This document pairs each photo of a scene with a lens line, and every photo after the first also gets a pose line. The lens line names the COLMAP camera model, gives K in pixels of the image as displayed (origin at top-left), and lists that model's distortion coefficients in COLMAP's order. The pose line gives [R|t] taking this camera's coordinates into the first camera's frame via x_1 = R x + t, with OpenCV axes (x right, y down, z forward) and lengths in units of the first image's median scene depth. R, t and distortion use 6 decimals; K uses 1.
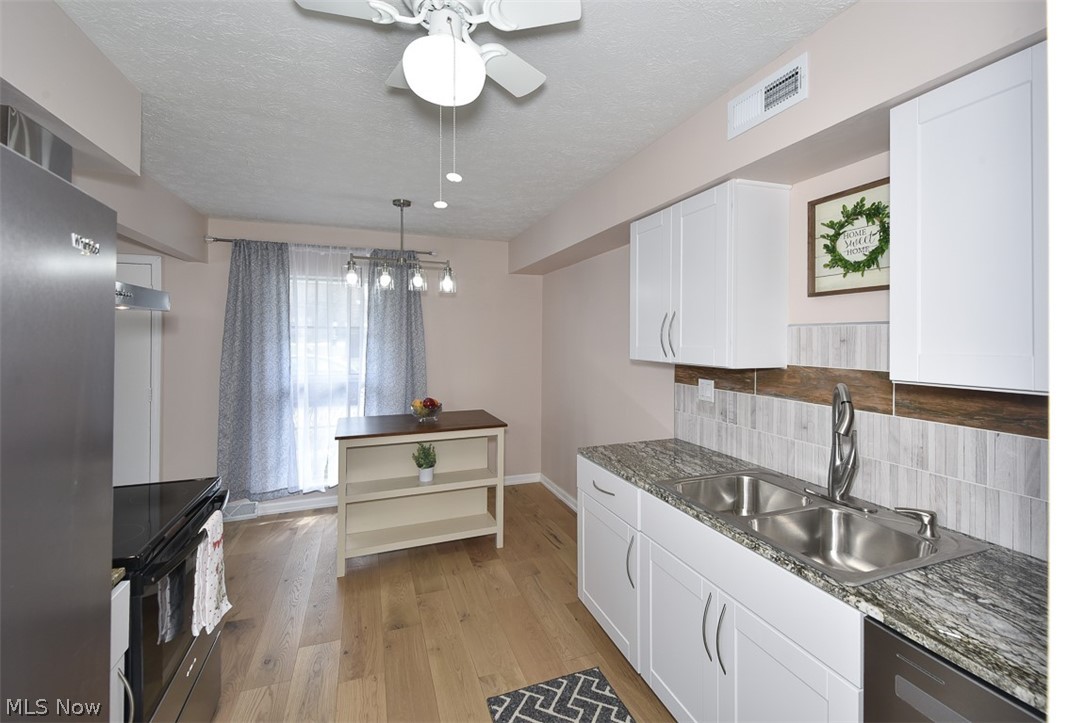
lens RADIAL K [[459.7, 0, 556.8], [0, 459.7, 342.5], [0, 0, 1]] dist [0.018196, -0.000114]
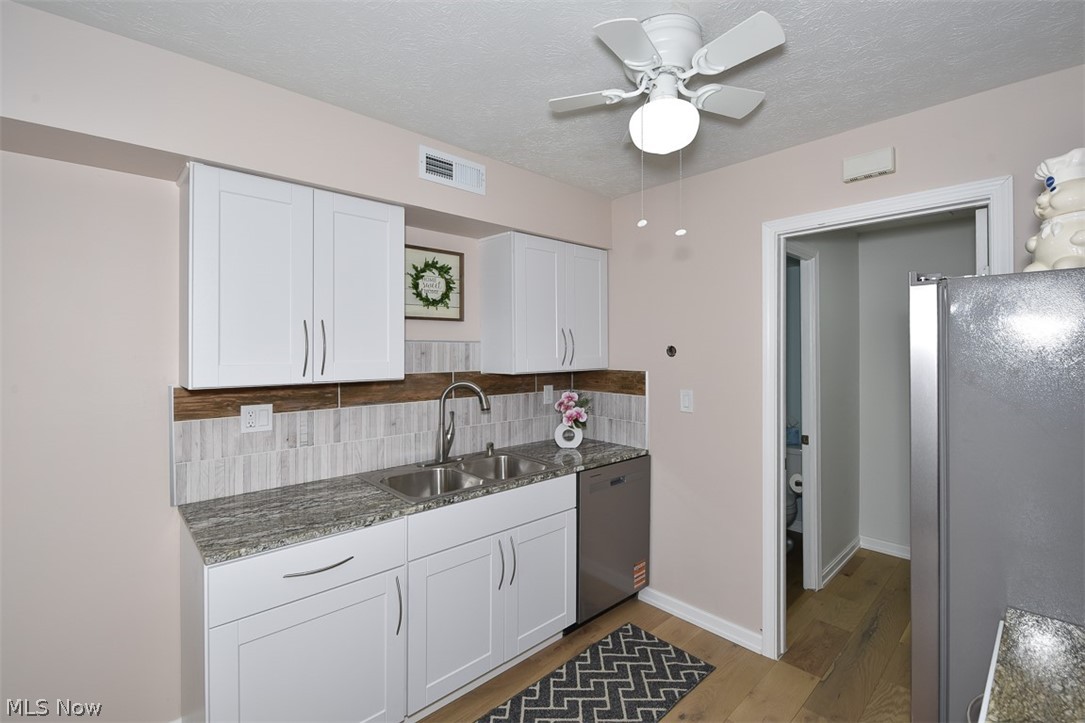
lens RADIAL K [[472.9, 0, 555.2], [0, 472.9, 354.0], [0, 0, 1]] dist [-0.000069, -0.000432]
pose [[-0.359697, -0.006518, 0.933047, -0.592683], [0.010648, 0.999882, 0.011089, -0.009161], [-0.933009, 0.013923, -0.359585, 0.785475]]
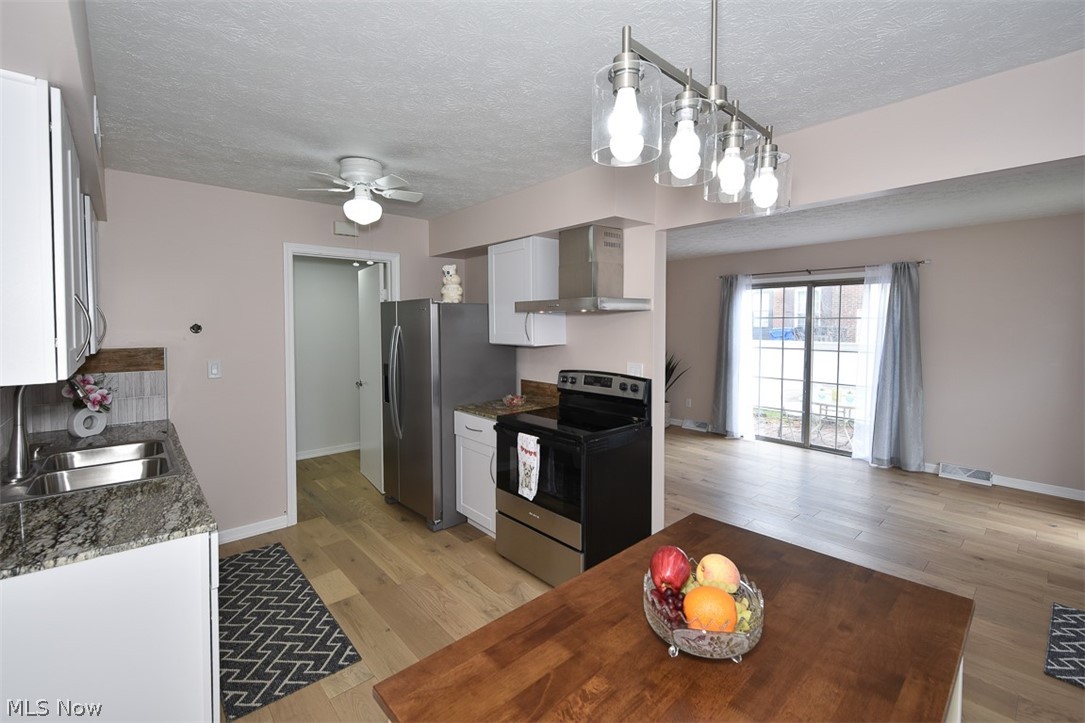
lens RADIAL K [[472.9, 0, 536.8], [0, 472.9, 347.5], [0, 0, 1]] dist [-0.000514, -0.000591]
pose [[-0.946914, 0.015481, -0.321114, -0.147090], [-0.002682, 0.998425, 0.056042, -0.023365], [0.321476, 0.053928, -0.945381, 1.616215]]
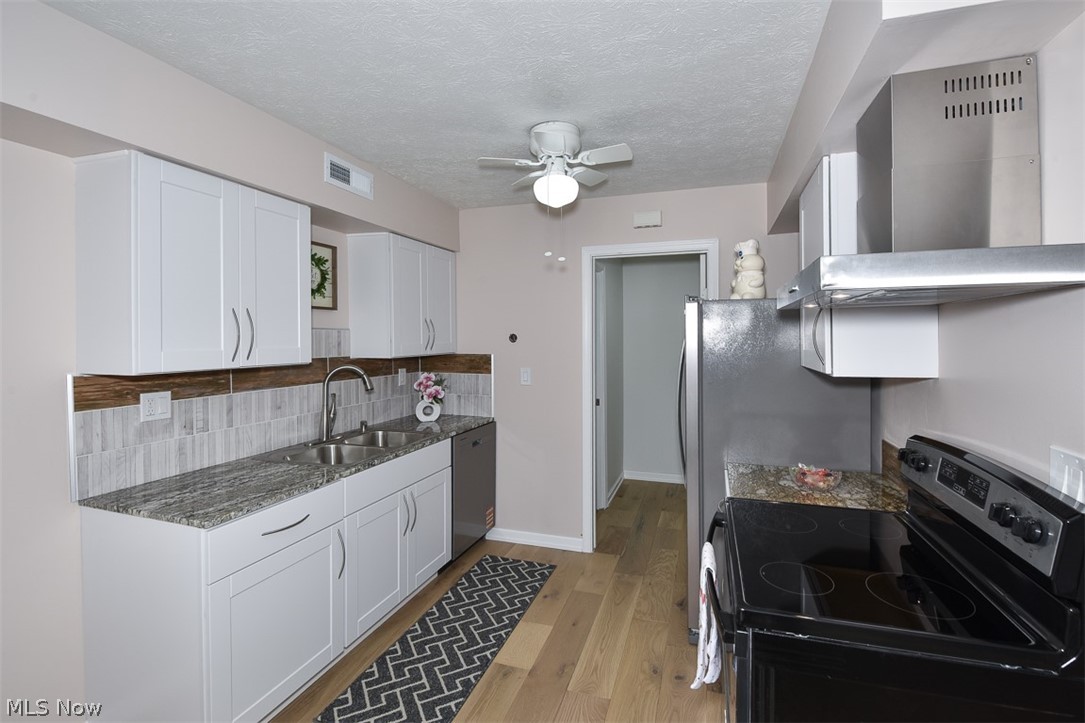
lens RADIAL K [[482.4, 0, 547.1], [0, 482.4, 346.3], [0, 0, 1]] dist [-0.001705, -0.000795]
pose [[-0.753030, -0.010791, 0.657897, -0.676823], [0.007720, 0.999652, 0.025233, -0.011350], [-0.657941, 0.024080, -0.752685, 1.133846]]
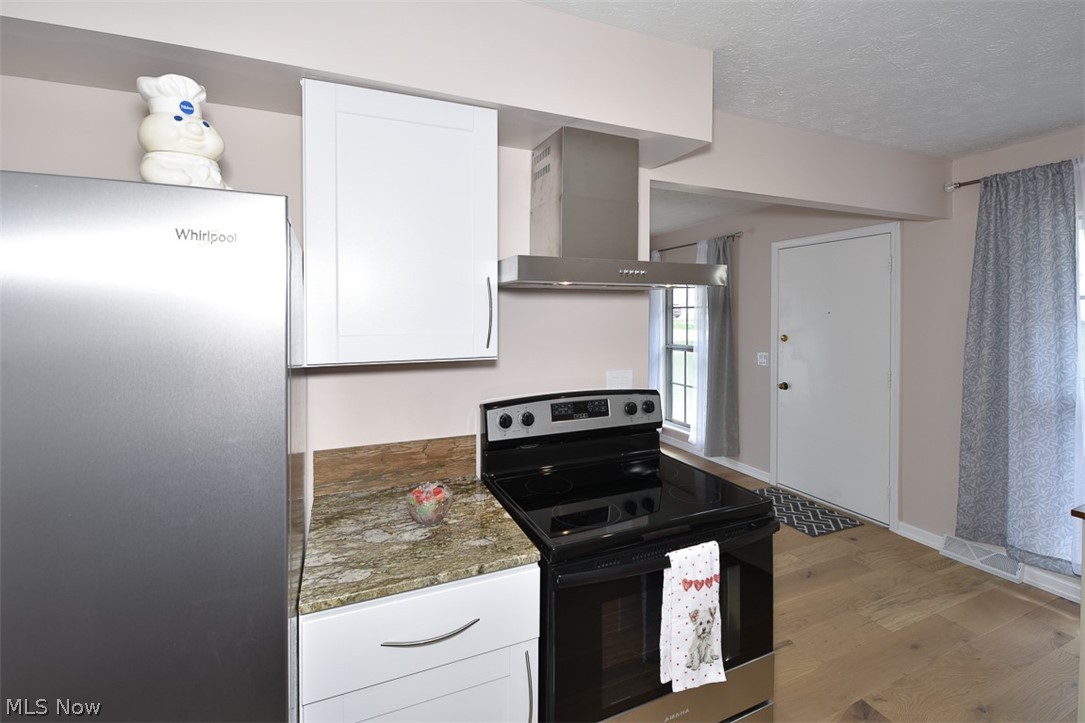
lens RADIAL K [[492.4, 0, 543.8], [0, 492.4, 311.0], [0, 0, 1]] dist [-0.003120, -0.000699]
pose [[0.038186, -0.003384, -0.999265, 0.048950], [-0.007615, 0.999964, -0.003678, -0.011811], [0.999242, 0.007750, 0.038159, 0.403861]]
